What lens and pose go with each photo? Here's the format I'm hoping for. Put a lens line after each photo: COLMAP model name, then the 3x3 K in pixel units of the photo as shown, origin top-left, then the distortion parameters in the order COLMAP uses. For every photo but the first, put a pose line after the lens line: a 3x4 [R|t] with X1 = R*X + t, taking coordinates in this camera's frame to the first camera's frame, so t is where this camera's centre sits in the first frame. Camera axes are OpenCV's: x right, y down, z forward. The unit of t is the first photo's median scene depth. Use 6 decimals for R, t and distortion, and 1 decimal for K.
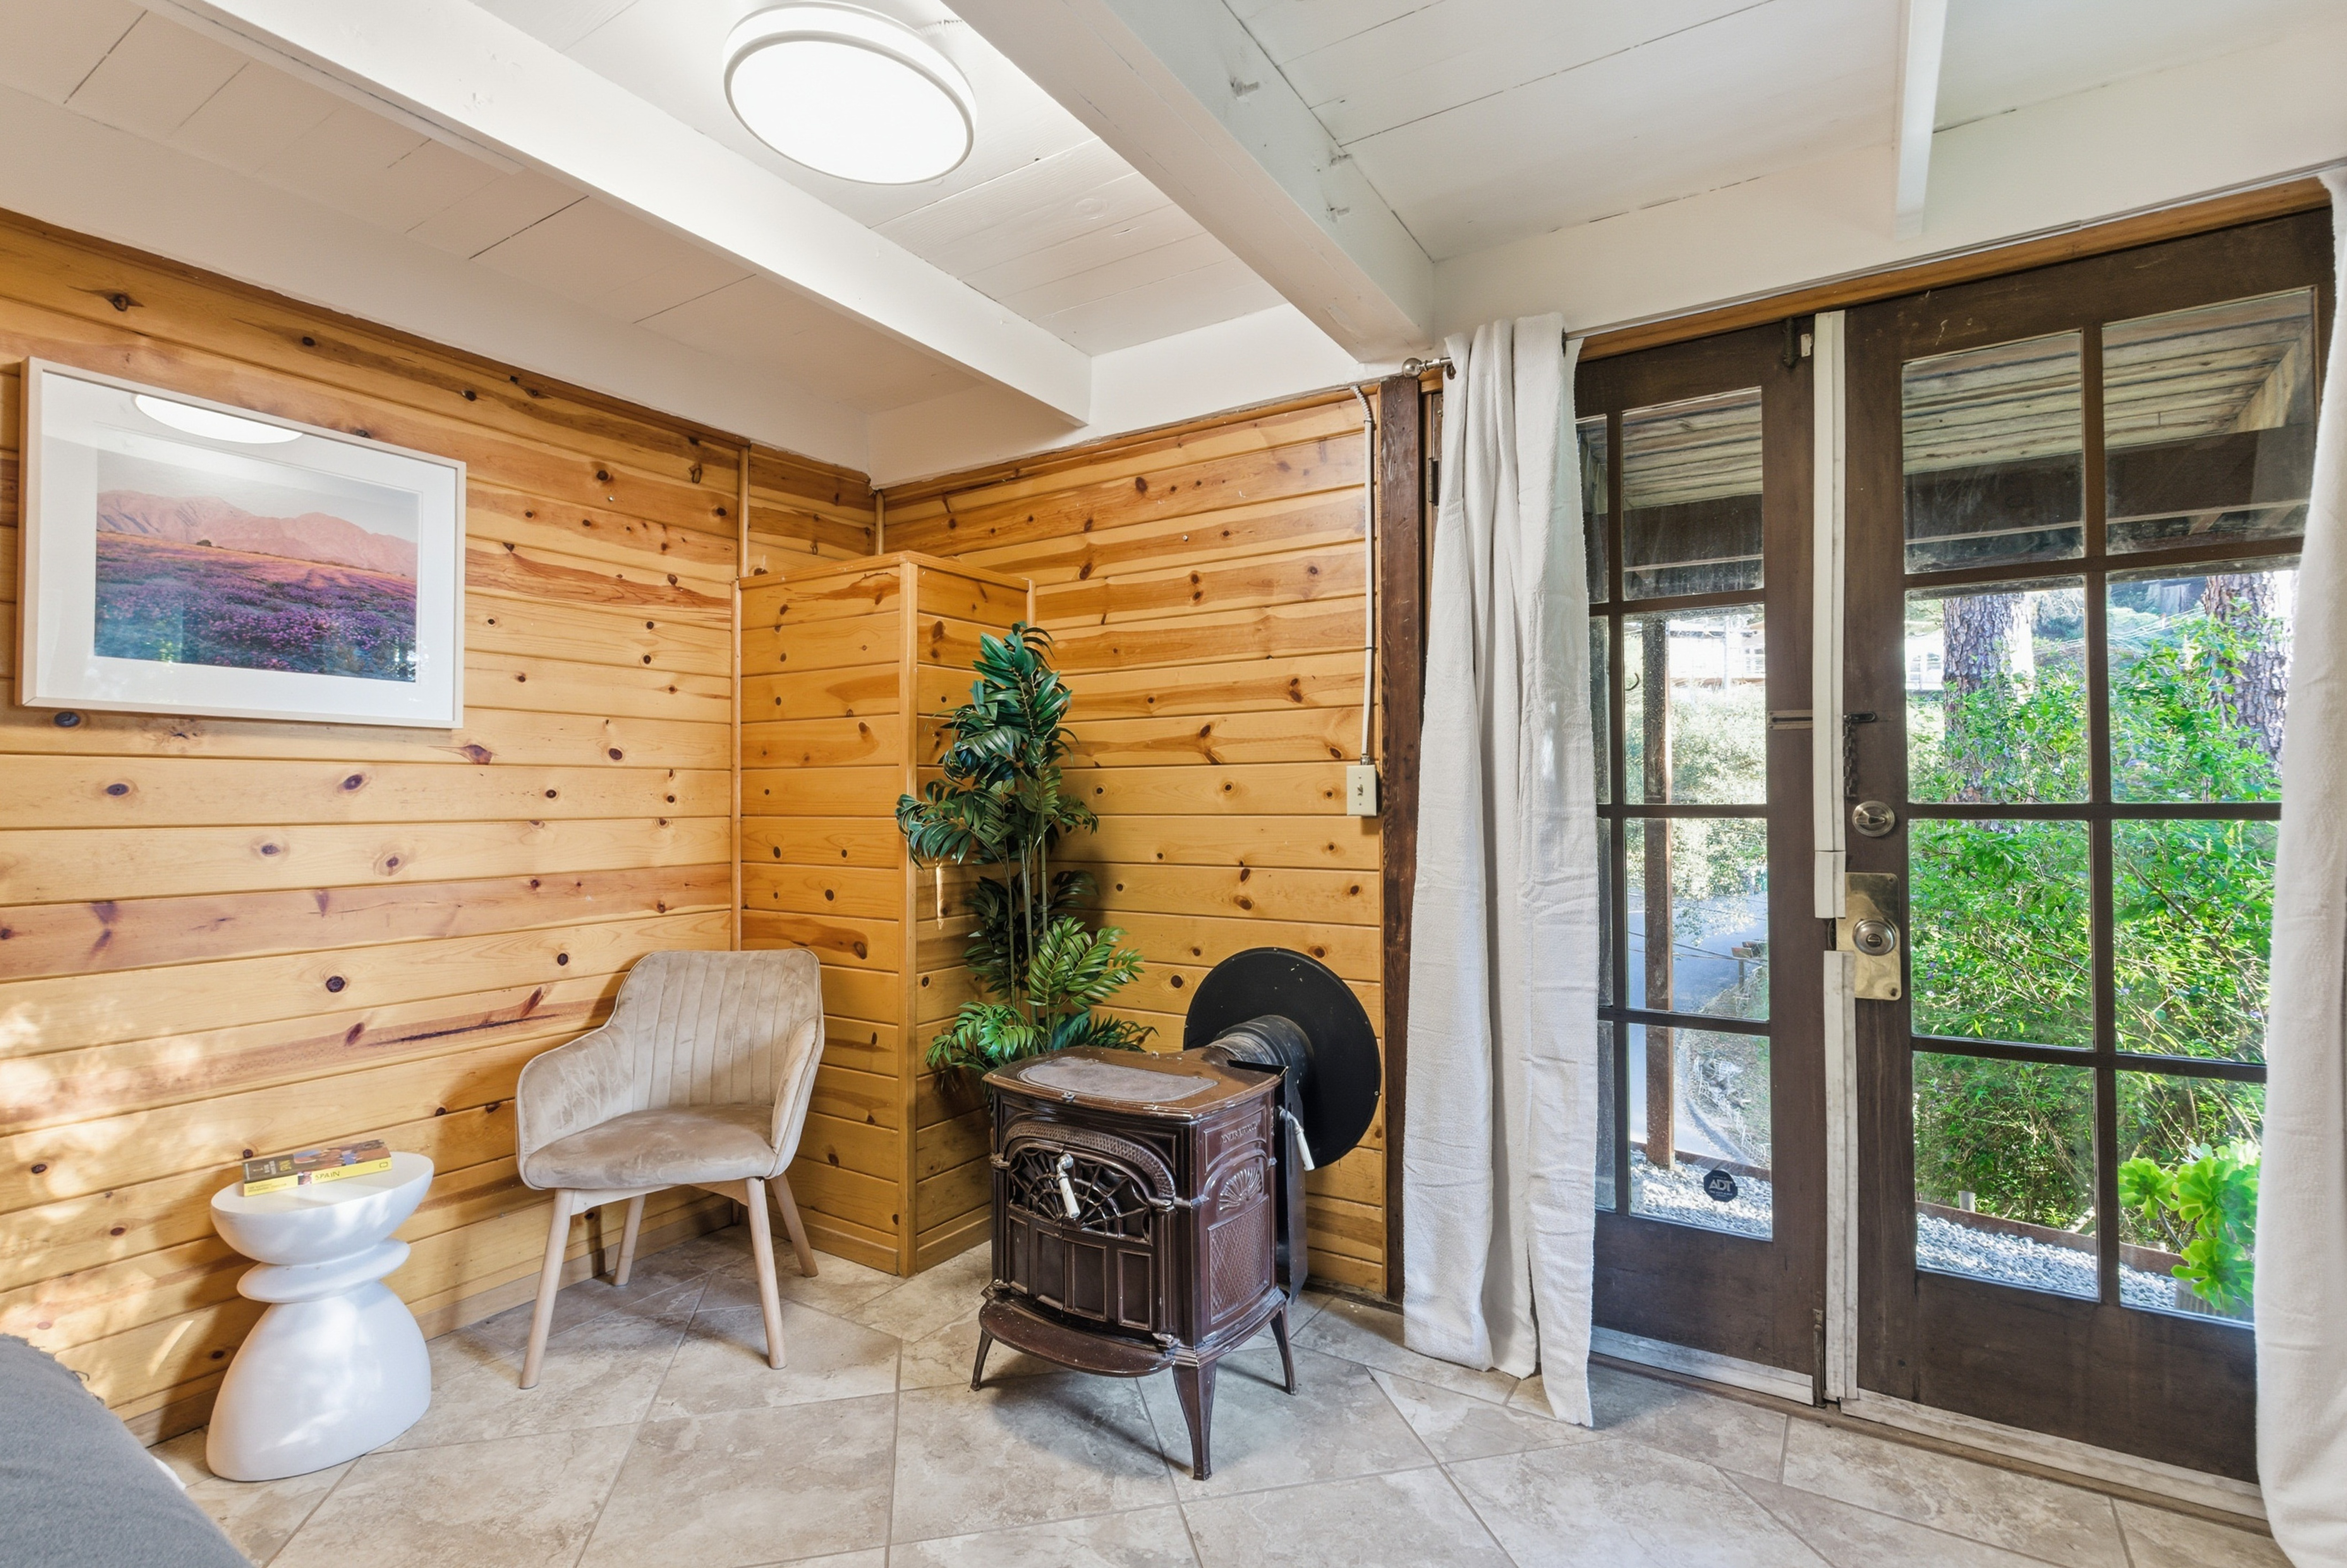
lens RADIAL K [[1071.5, 0, 1169.0], [0, 1071.5, 789.5], [0, 0, 1]] dist [0.001650, -0.001144]
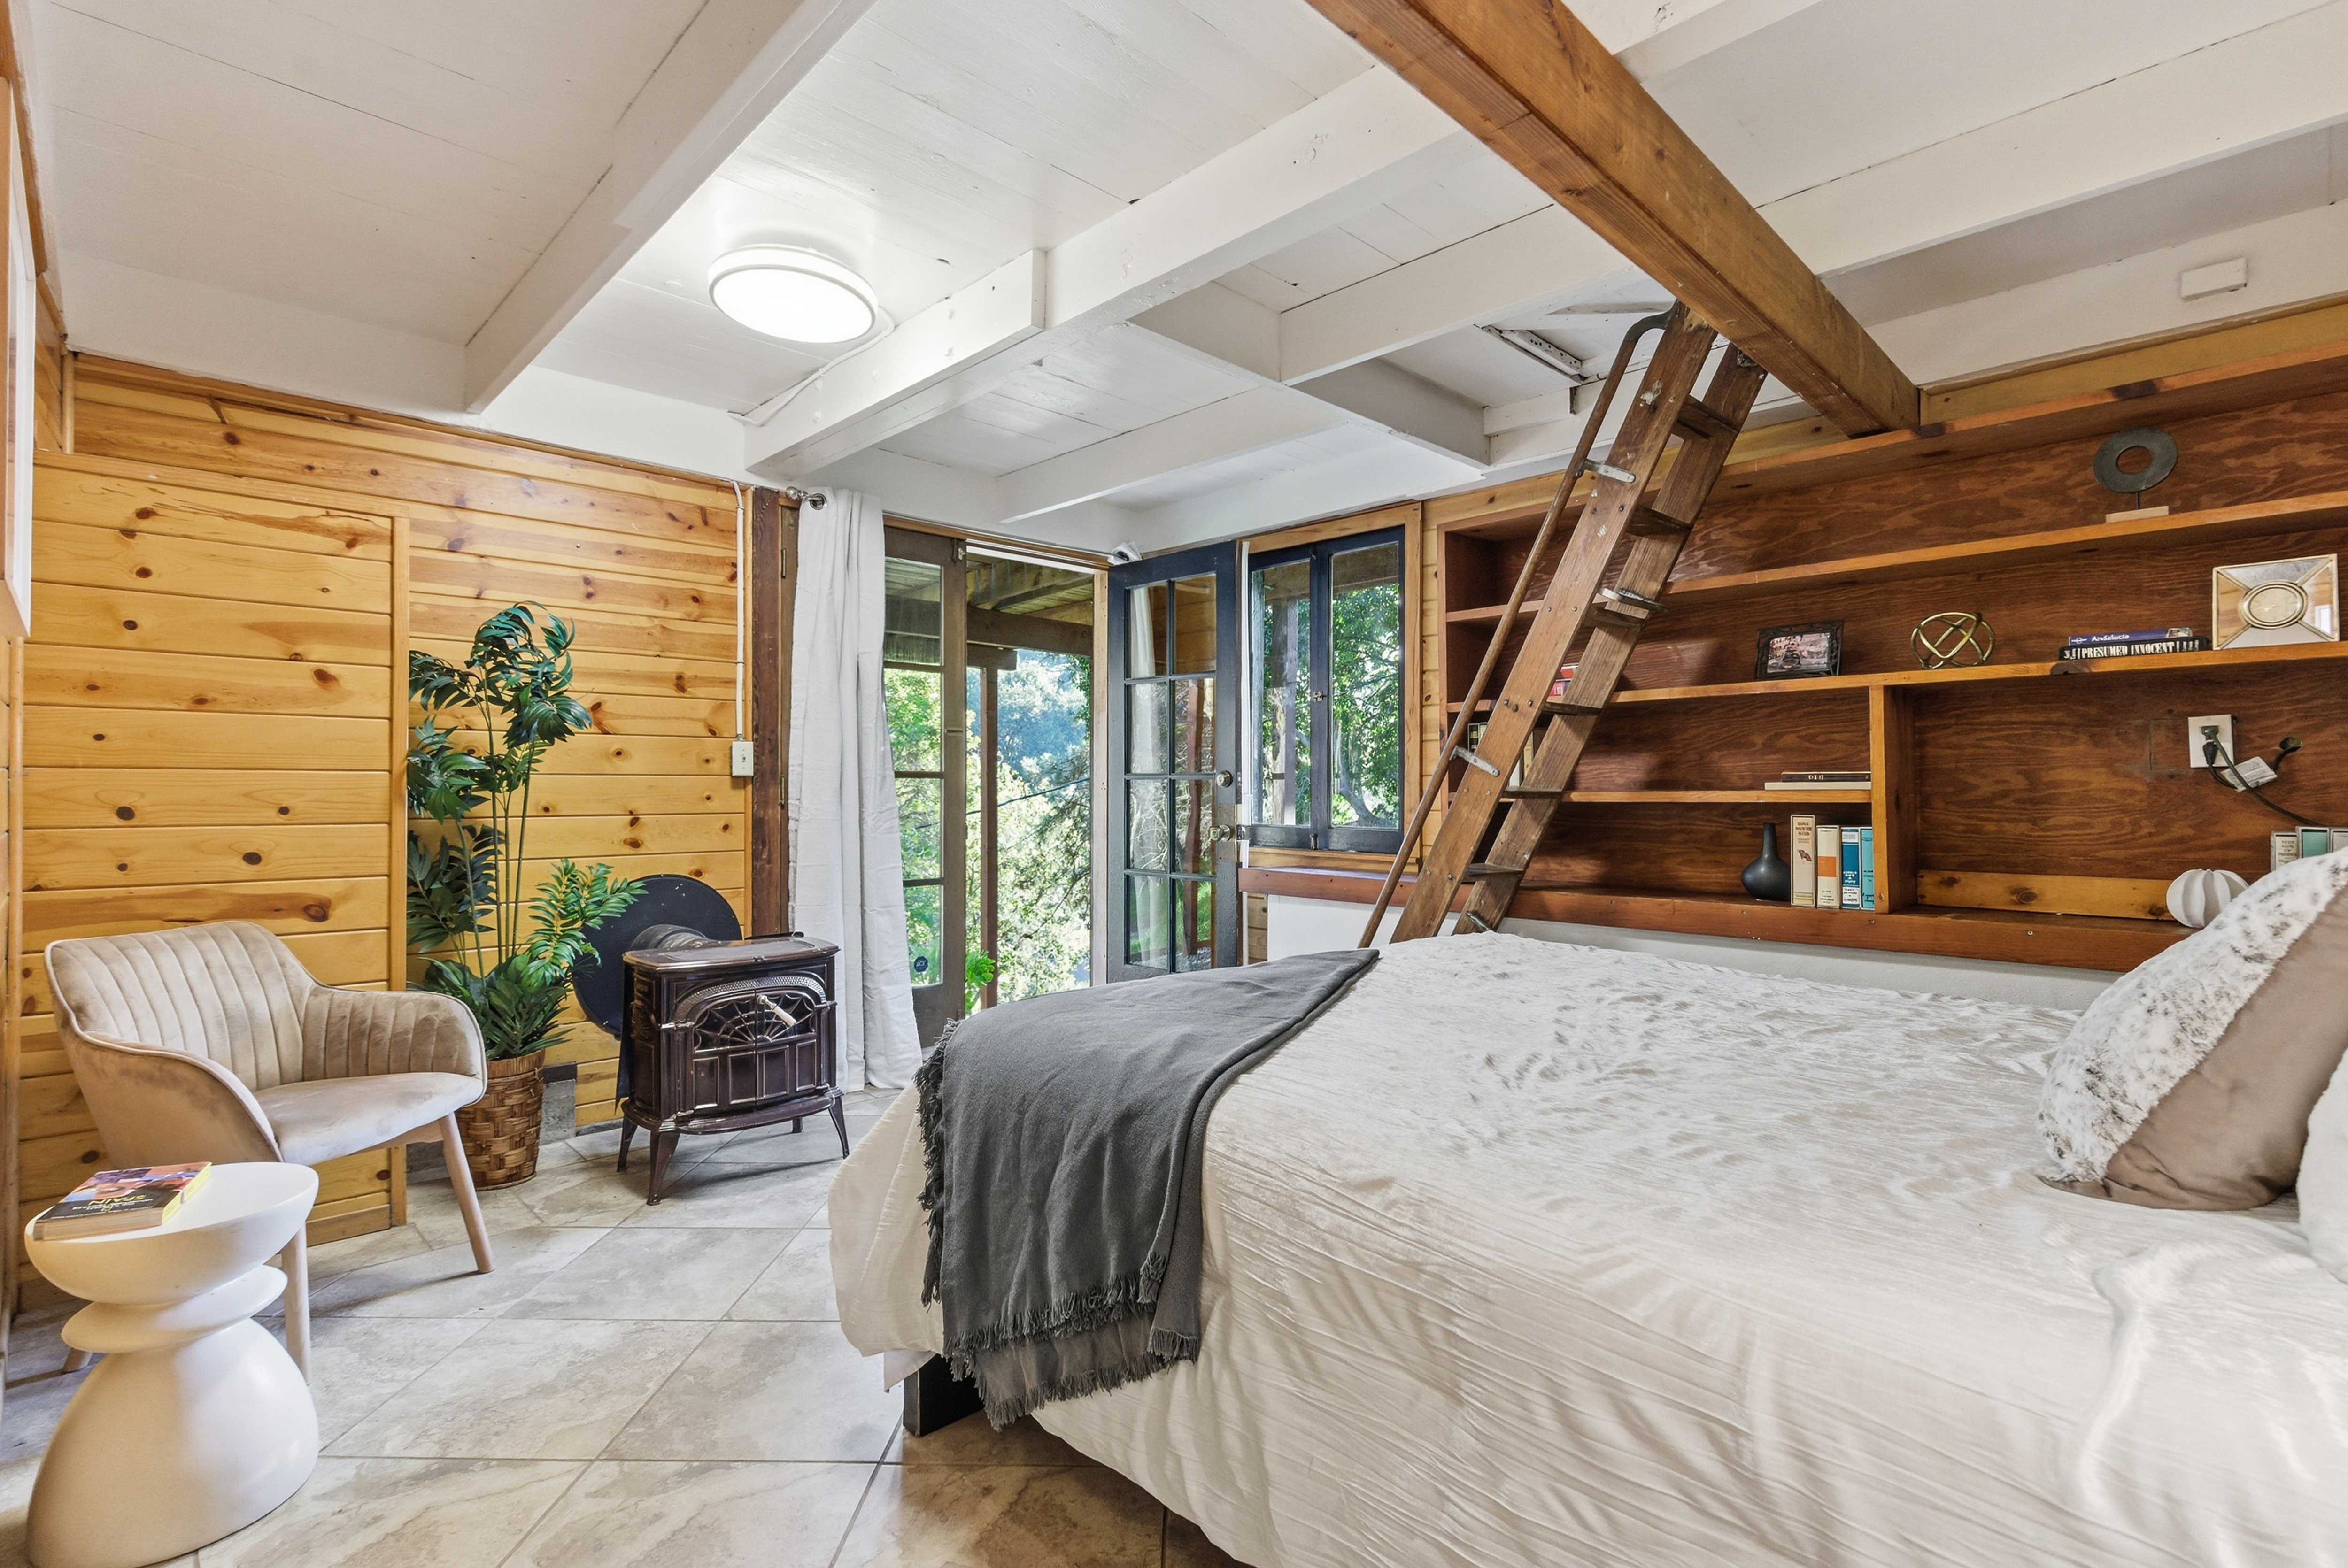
lens RADIAL K [[1088.6, 0, 1156.5], [0, 1088.6, 787.1], [0, 0, 1]] dist [-0.001169, -0.000441]
pose [[0.250007, 0.004933, 0.968232, -1.136018], [-0.015424, 0.999880, -0.001112, 0.032687], [-0.968121, -0.014656, 0.250053, 0.065941]]
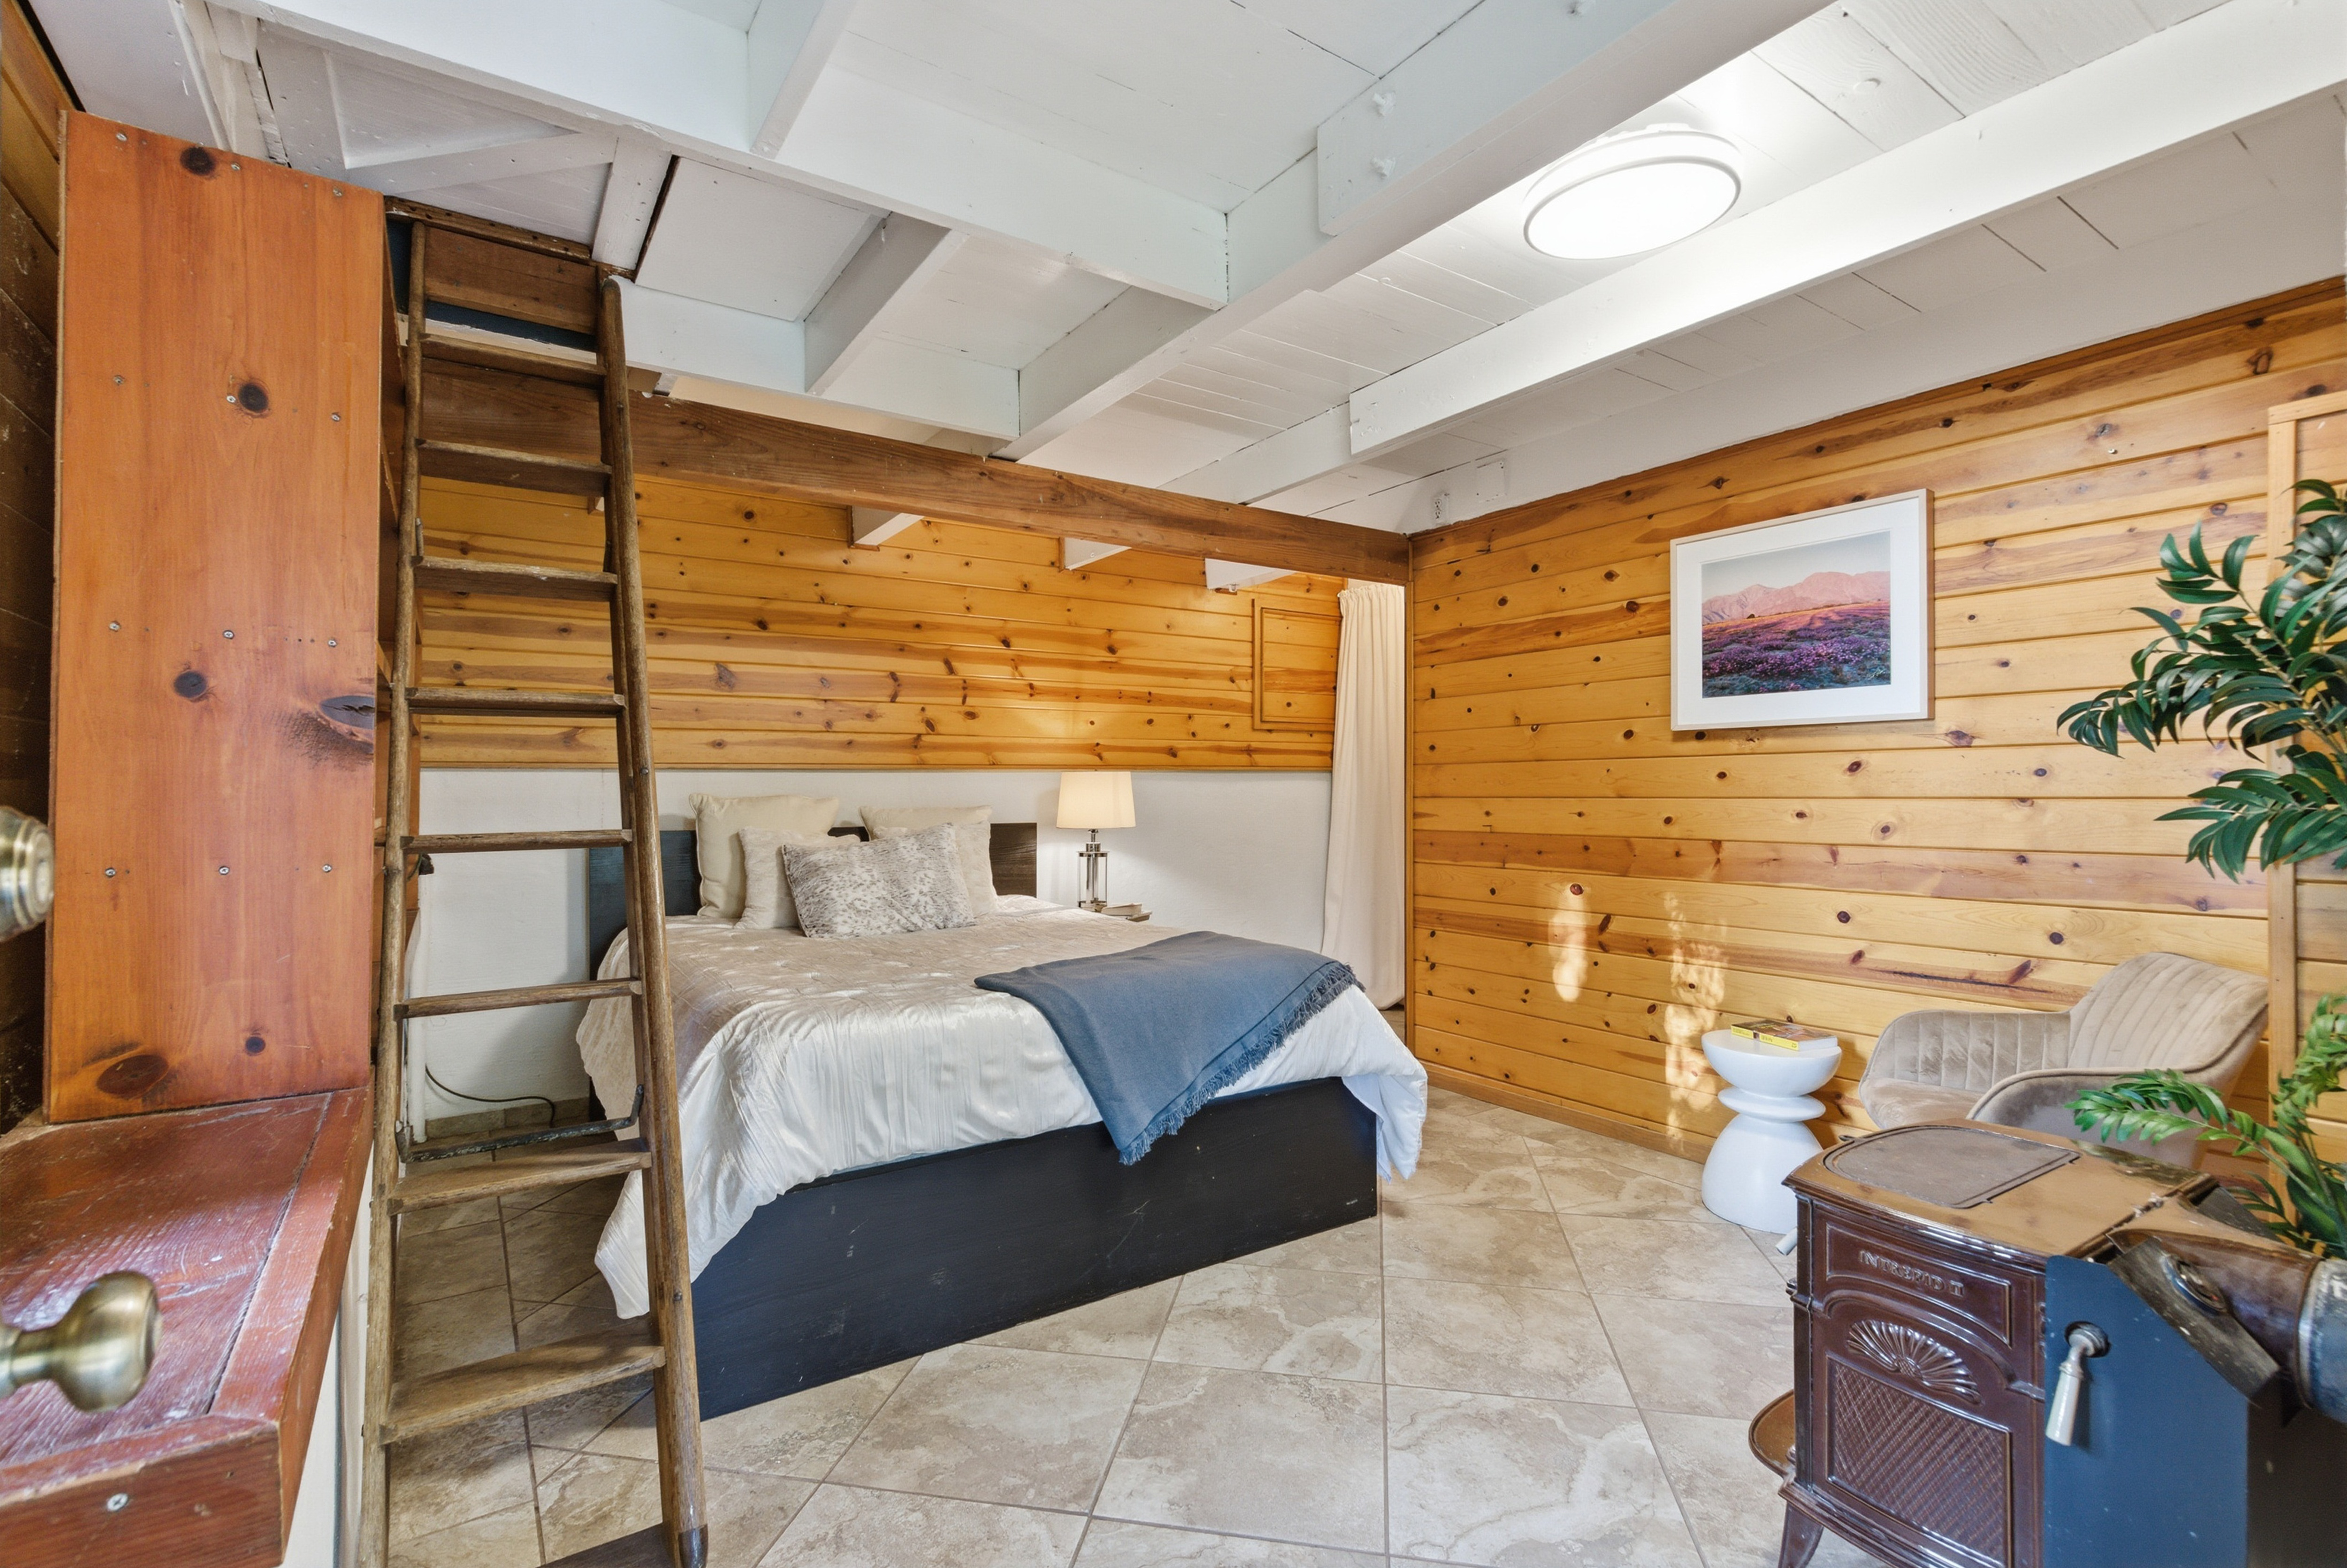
lens RADIAL K [[1062.1, 0, 1185.4], [0, 1062.1, 780.2], [0, 0, 1]] dist [-0.000169, -0.000341]
pose [[-0.382550, 0.001265, -0.923934, 0.688462], [0.019714, 0.999783, -0.006794, 0.002421], [0.923725, -0.020813, -0.382491, 0.671273]]
